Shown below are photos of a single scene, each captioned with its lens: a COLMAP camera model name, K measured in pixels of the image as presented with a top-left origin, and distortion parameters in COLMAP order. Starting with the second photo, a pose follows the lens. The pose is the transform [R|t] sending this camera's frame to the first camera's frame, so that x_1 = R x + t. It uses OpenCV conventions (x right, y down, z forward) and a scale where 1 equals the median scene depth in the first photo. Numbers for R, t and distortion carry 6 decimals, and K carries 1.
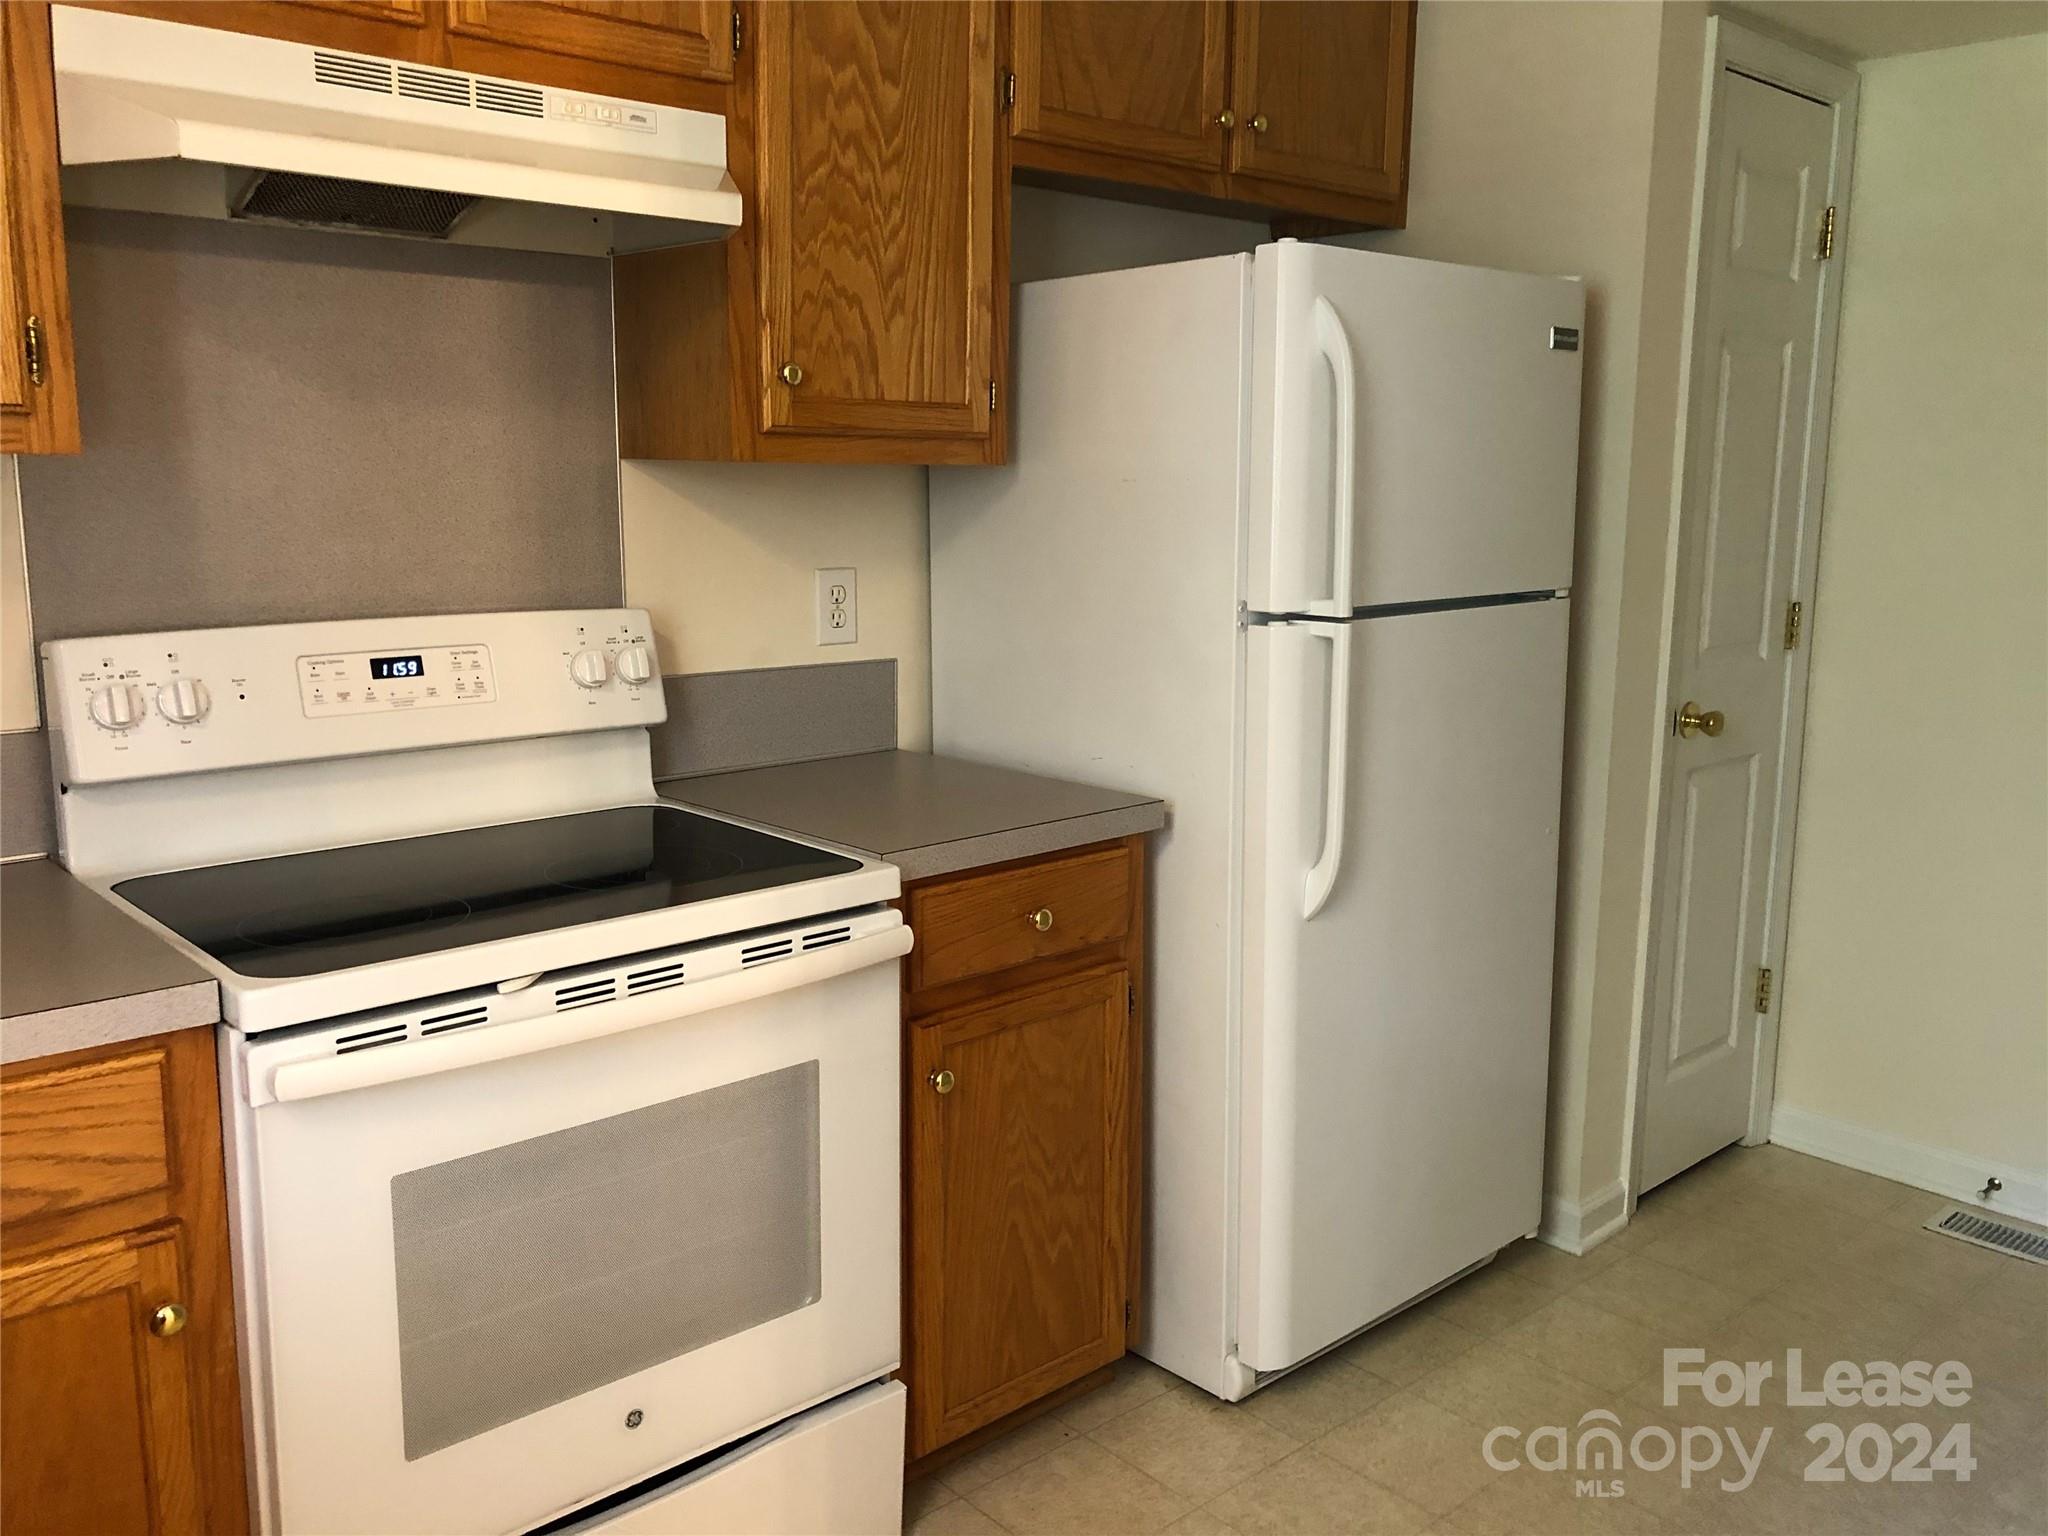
lens RADIAL K [[1671.5, 0, 1019.0], [0, 1671.5, 752.0], [0, 0, 1]] dist [0.018903, -0.017417]
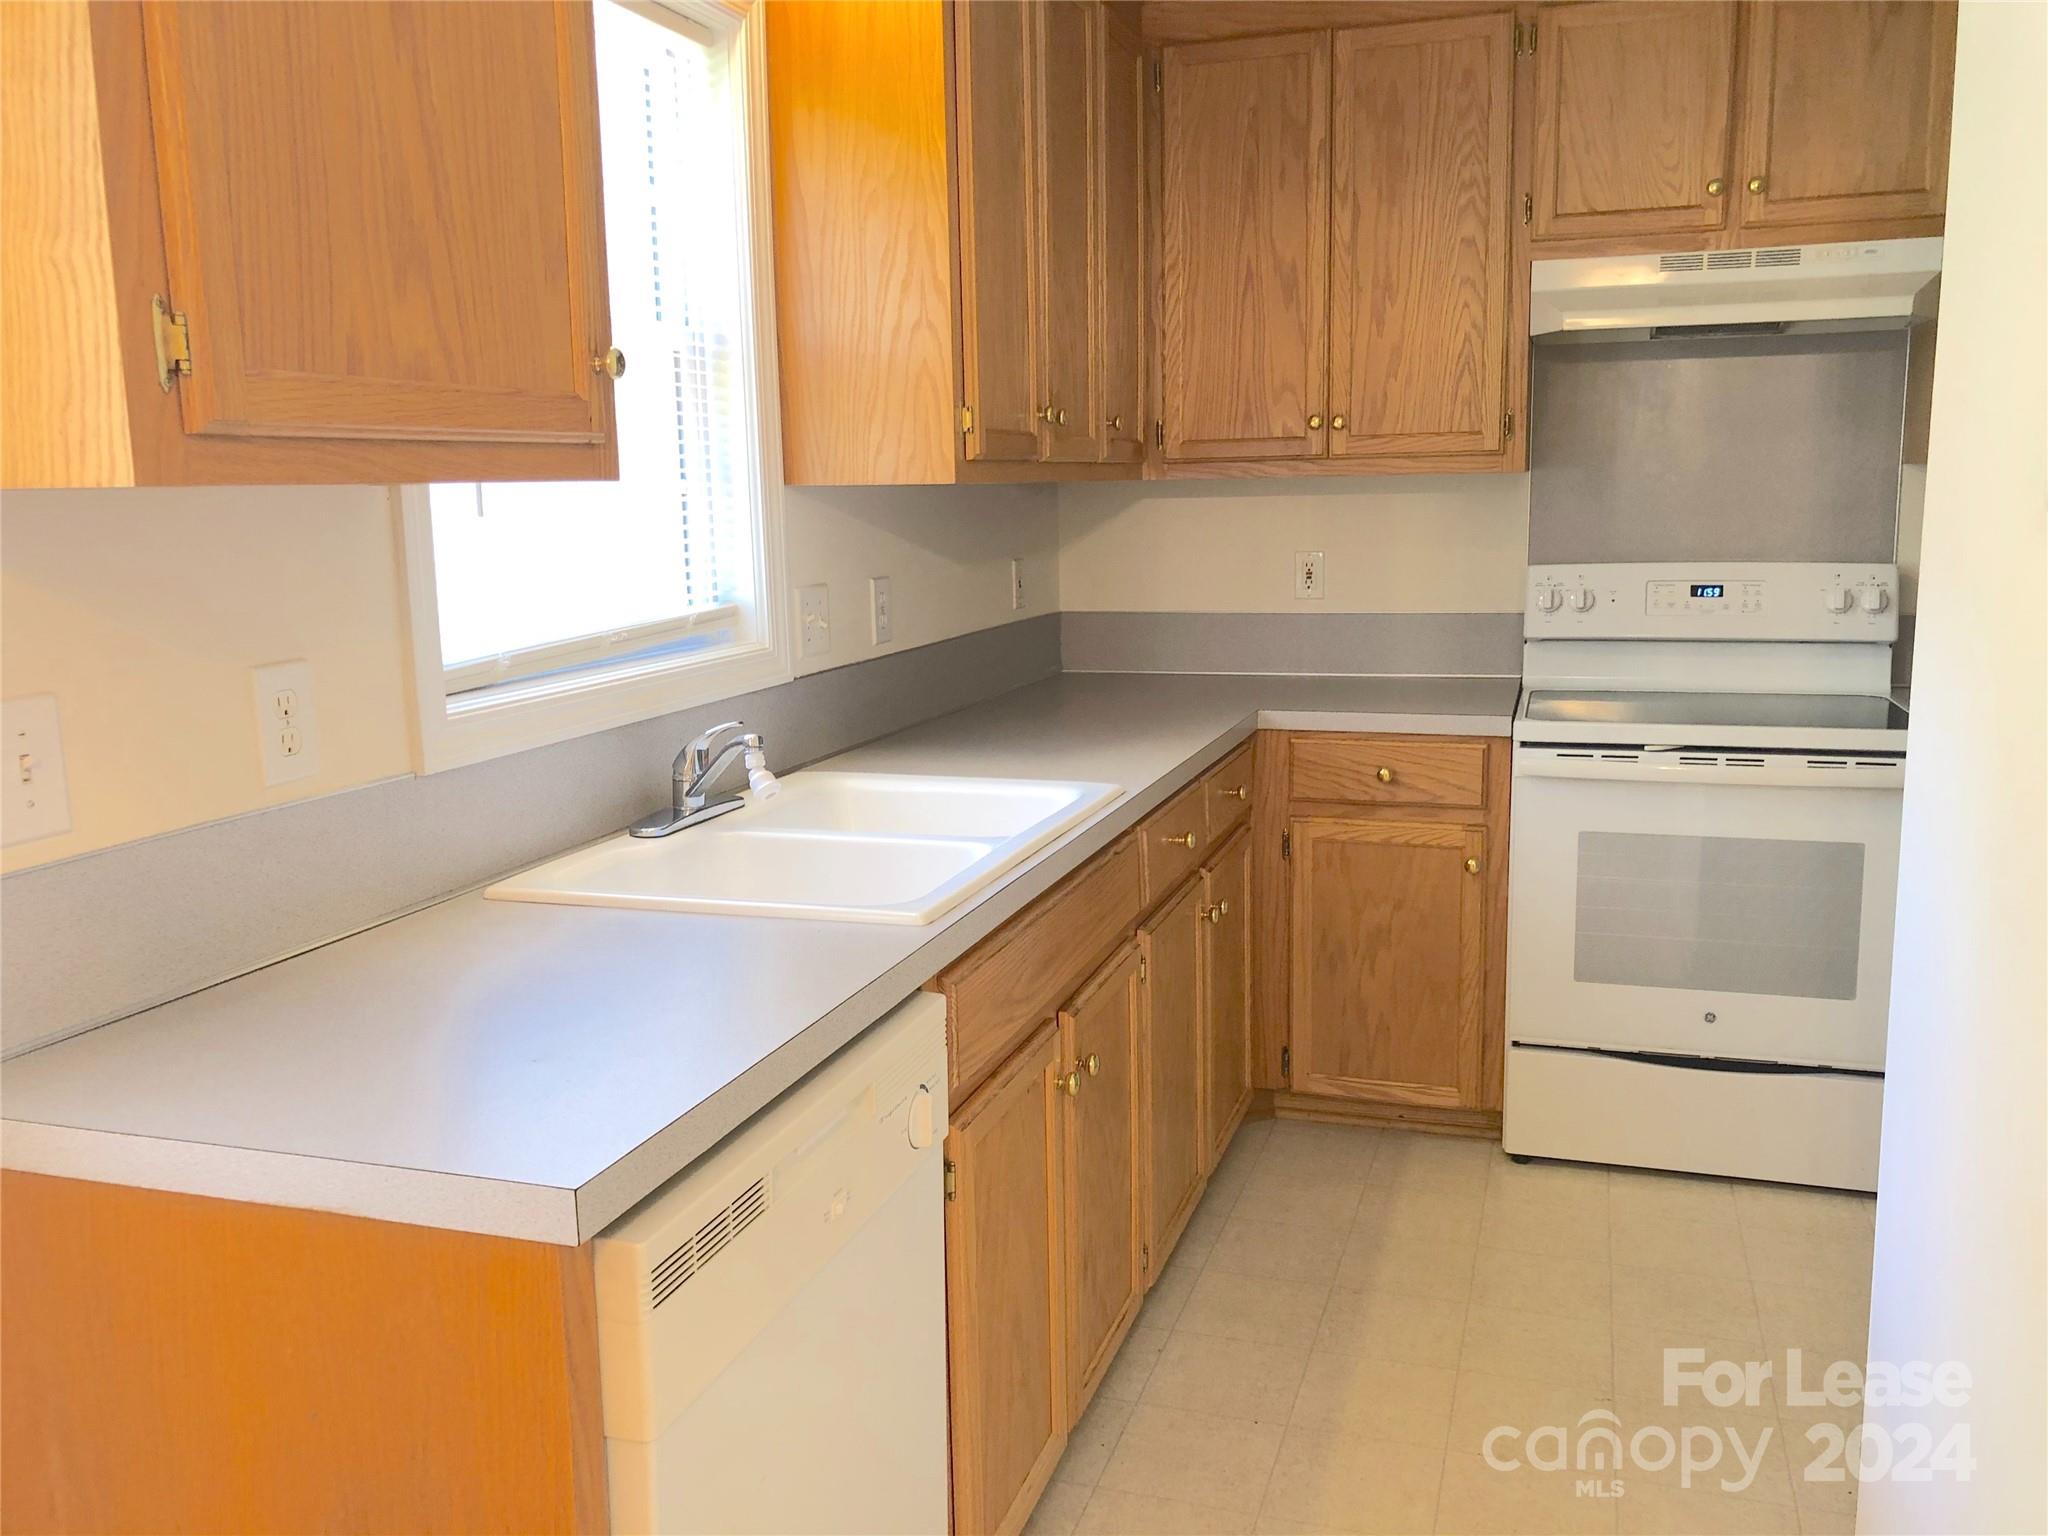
lens RADIAL K [[1671.5, 0, 1039.4], [0, 1671.5, 758.1], [0, 0, 1]] dist [0.018903, -0.017417]
pose [[0.507985, 0.123557, -0.852458, 0.838024], [-0.122348, 0.989974, 0.070582, 0.089106], [0.852632, 0.068442, 0.518009, -0.499230]]
